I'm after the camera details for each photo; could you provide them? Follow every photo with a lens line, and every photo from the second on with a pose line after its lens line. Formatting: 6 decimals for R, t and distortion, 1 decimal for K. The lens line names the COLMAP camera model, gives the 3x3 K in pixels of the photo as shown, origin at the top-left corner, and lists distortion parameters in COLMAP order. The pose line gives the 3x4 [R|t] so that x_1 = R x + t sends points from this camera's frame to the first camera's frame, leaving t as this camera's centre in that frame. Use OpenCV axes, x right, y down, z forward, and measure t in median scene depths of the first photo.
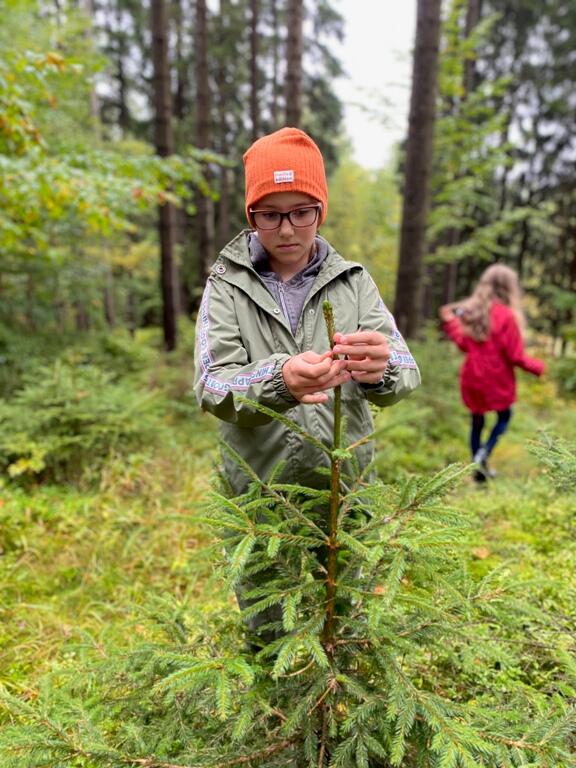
lens RADIAL K [[580.9, 0, 287.3], [0, 580.9, 384.2], [0, 0, 1]] dist [0.004760, 0.005493]
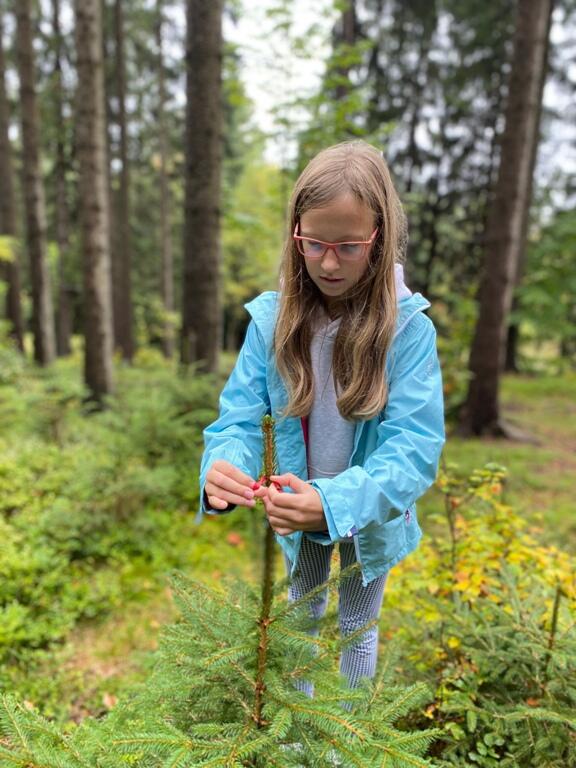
lens RADIAL K [[580.9, 0, 288.6], [0, 580.9, 383.6], [0, 0, 1]] dist [0.004760, 0.005493]
pose [[0.993975, -0.001530, 0.109600, 0.067421], [0.002496, 0.999959, -0.008673, -0.013004], [-0.109582, 0.008894, 0.993938, 0.075021]]
